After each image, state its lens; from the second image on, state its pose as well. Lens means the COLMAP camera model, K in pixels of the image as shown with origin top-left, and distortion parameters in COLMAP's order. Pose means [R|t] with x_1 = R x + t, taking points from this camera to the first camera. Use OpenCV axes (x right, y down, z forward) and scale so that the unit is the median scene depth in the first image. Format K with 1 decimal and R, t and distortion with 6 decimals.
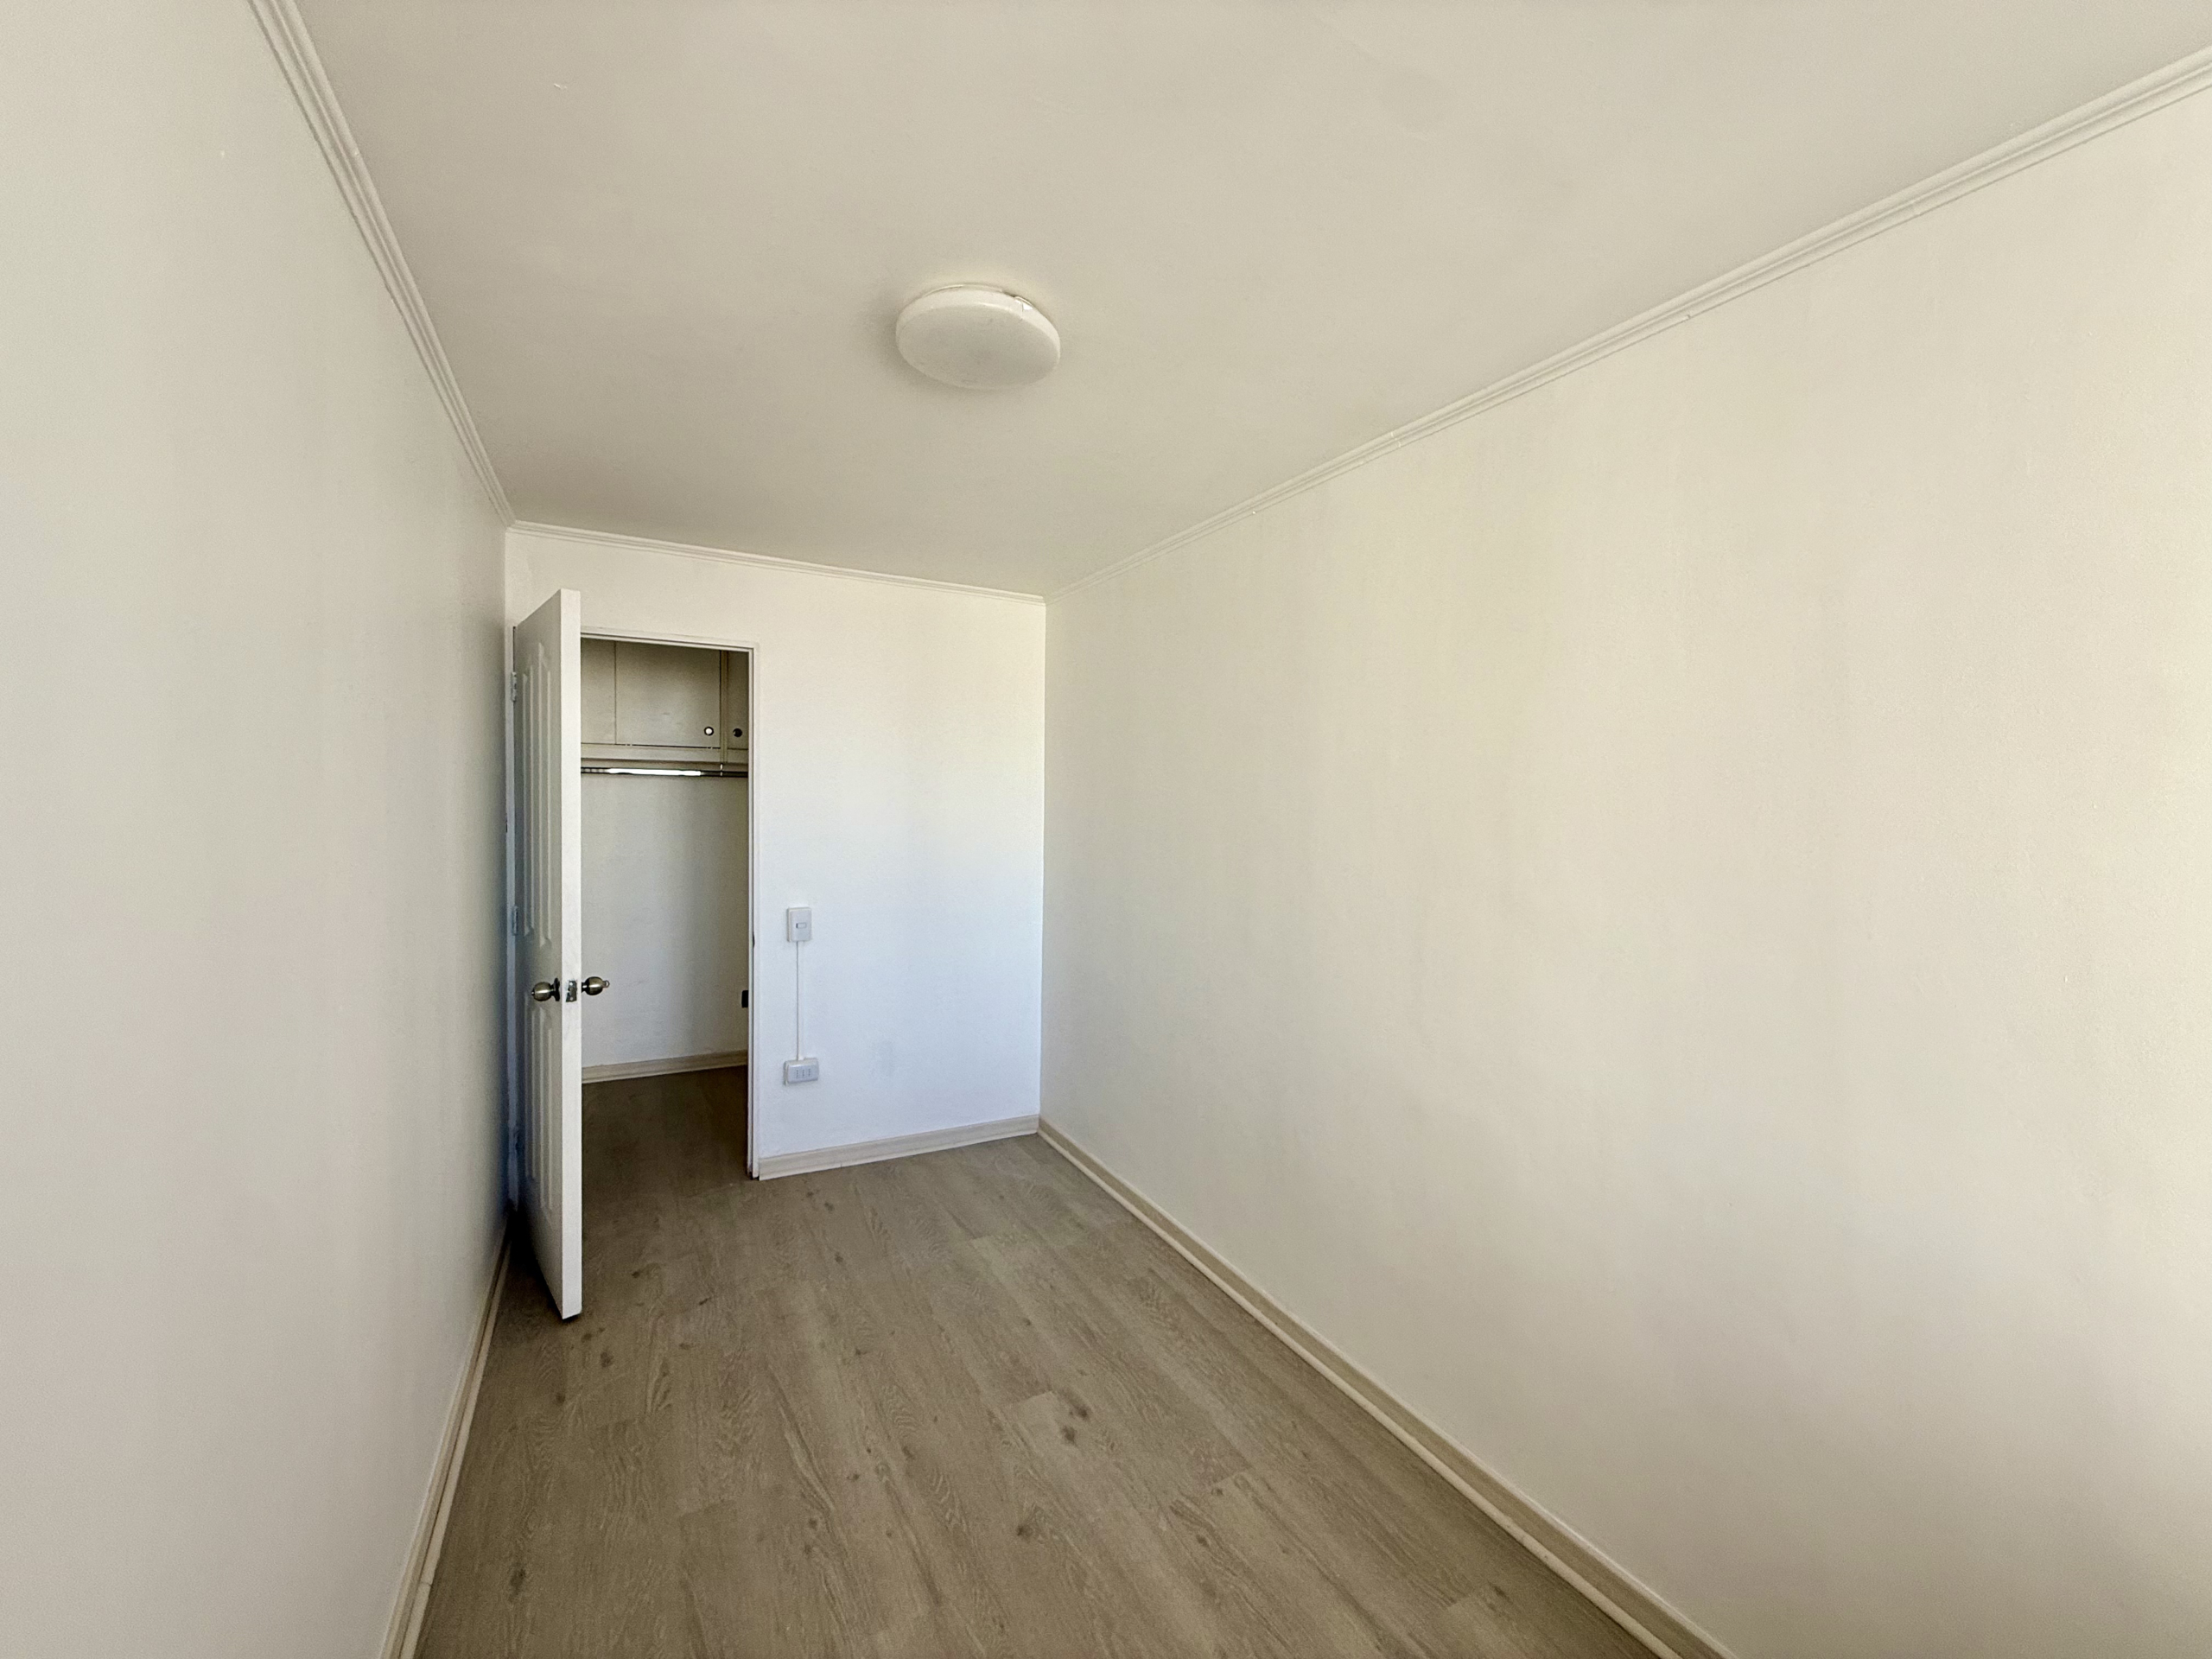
lens RADIAL K [[881.1, 0, 1097.3], [0, 881.1, 829.3], [0, 0, 1]] dist [-0.000371, -0.000013]
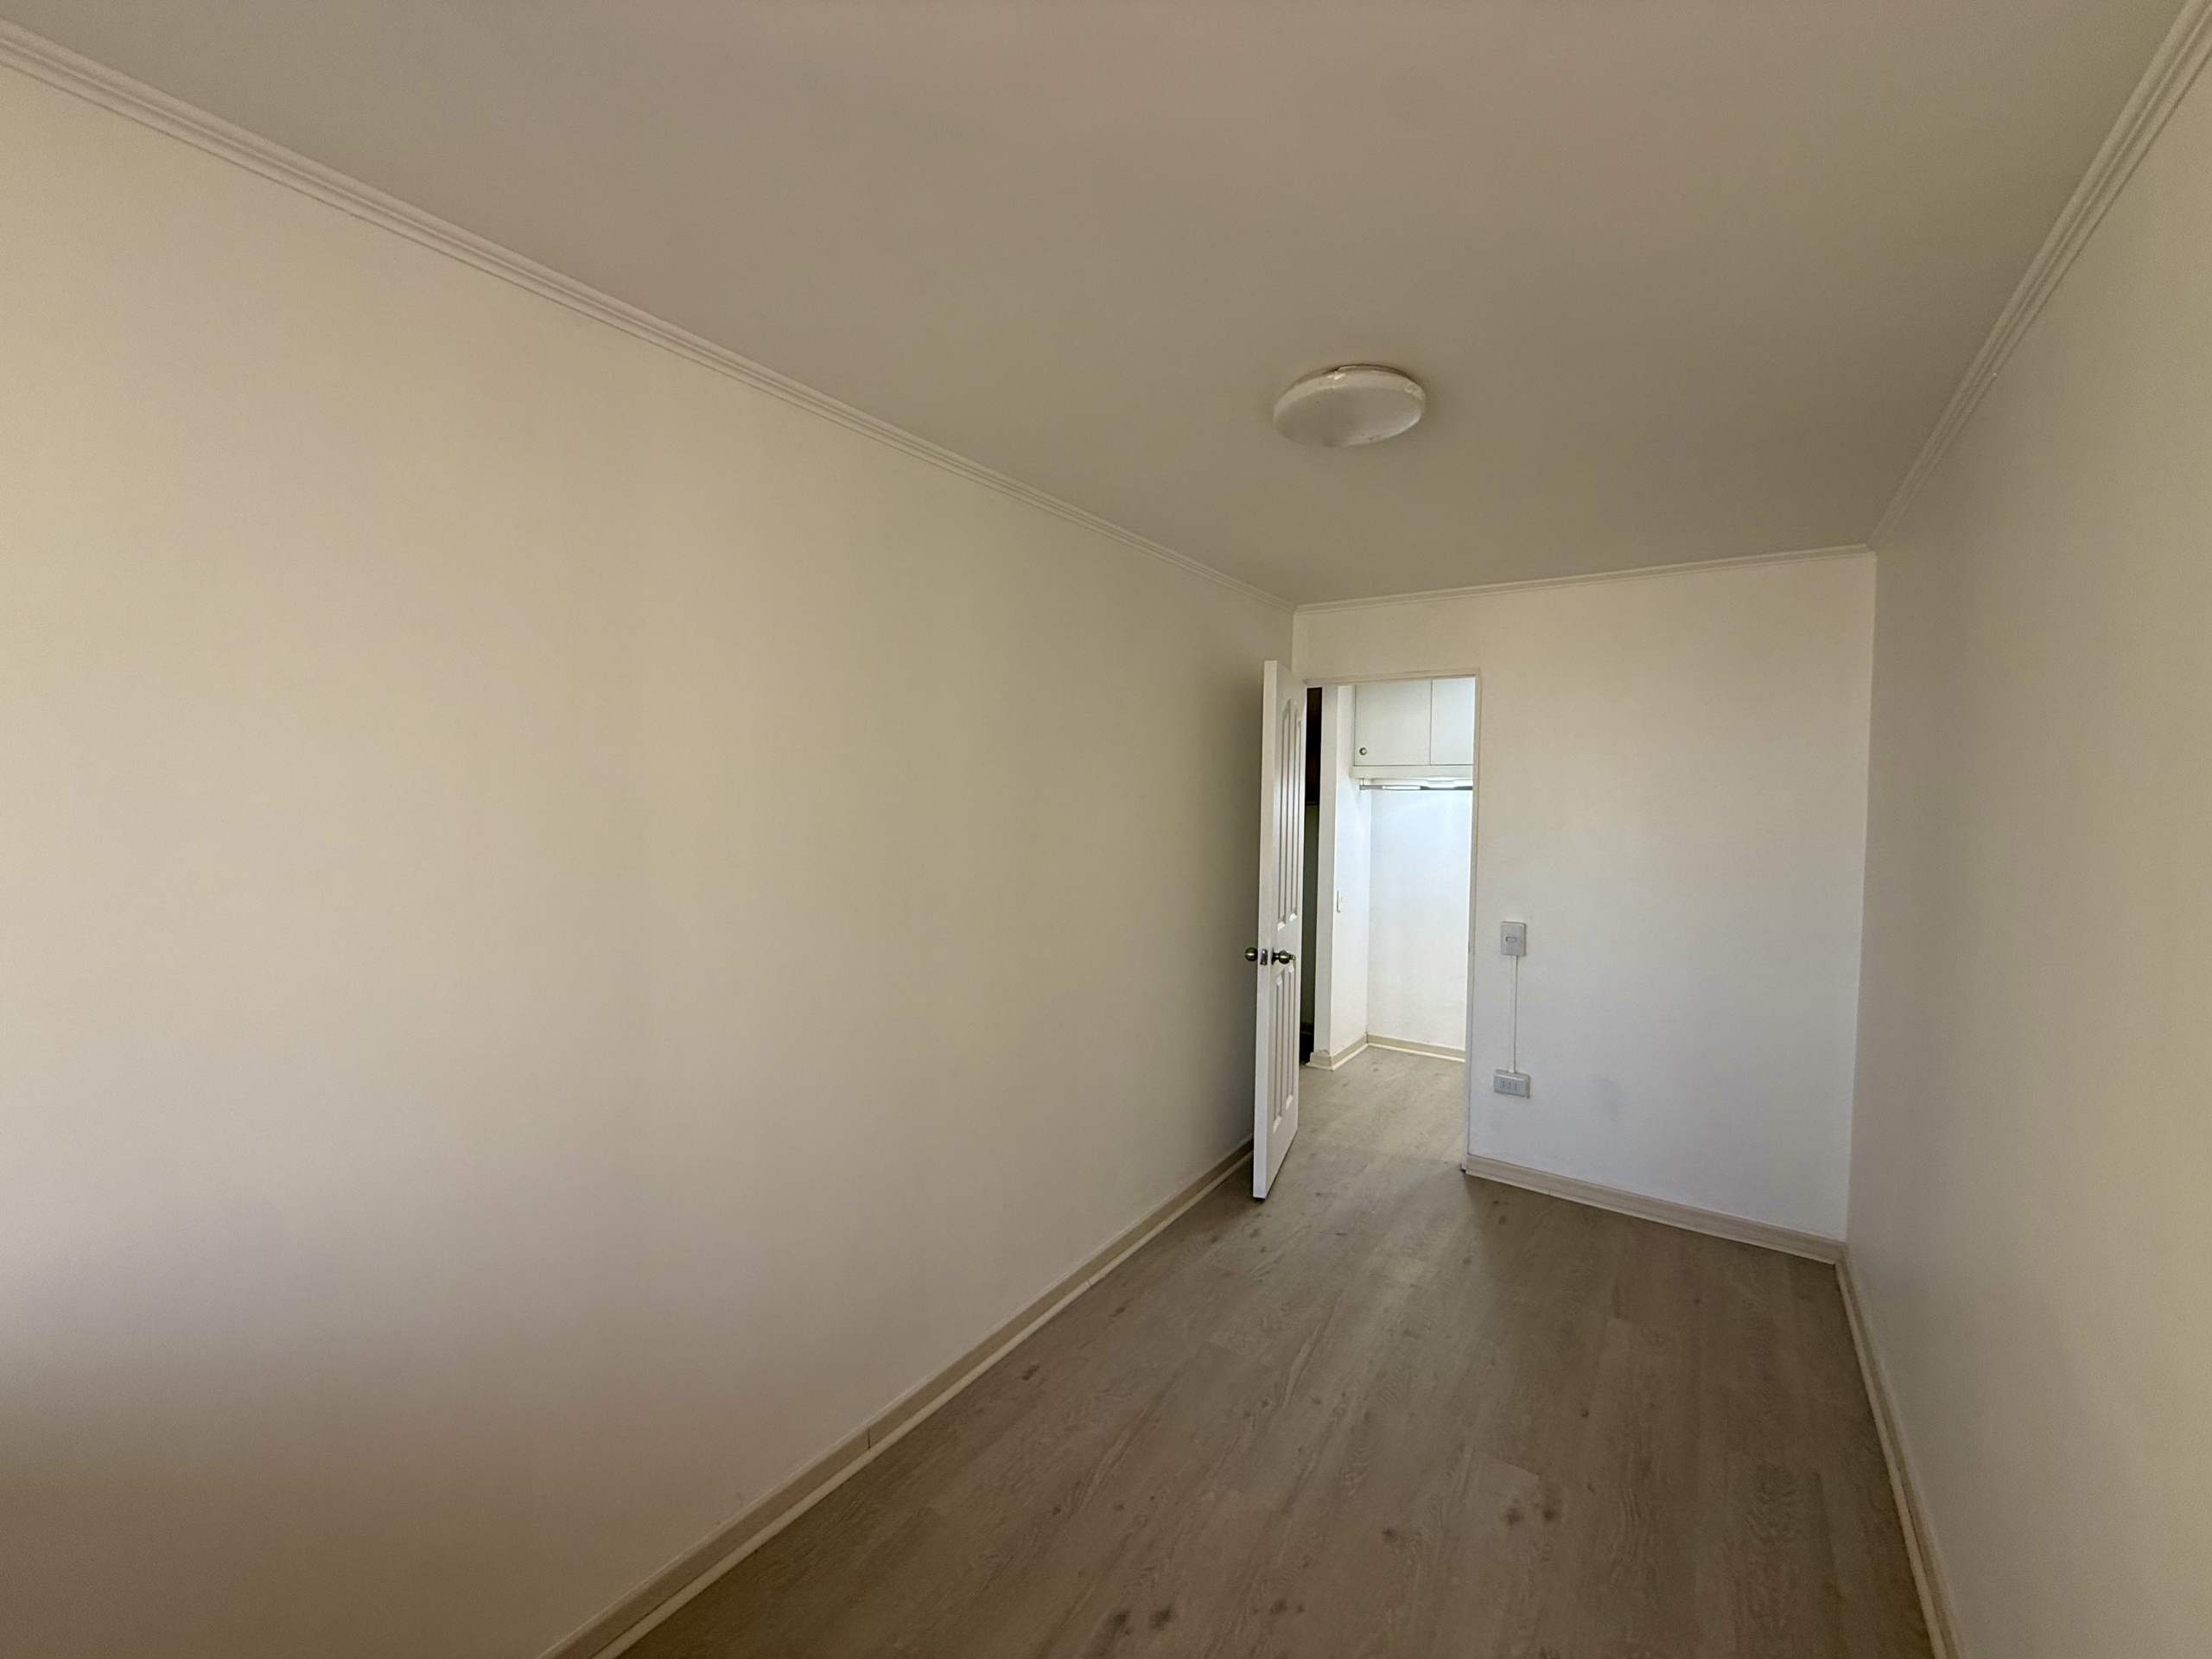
lens RADIAL K [[884.4, 0, 1101.1], [0, 884.4, 829.3], [0, 0, 1]] dist [0.000795, 0.000053]
pose [[0.452607, 0.025455, -0.891347, 0.498760], [-0.033289, 0.999378, 0.011637, -0.020222], [0.891089, 0.024405, 0.453173, 0.158625]]
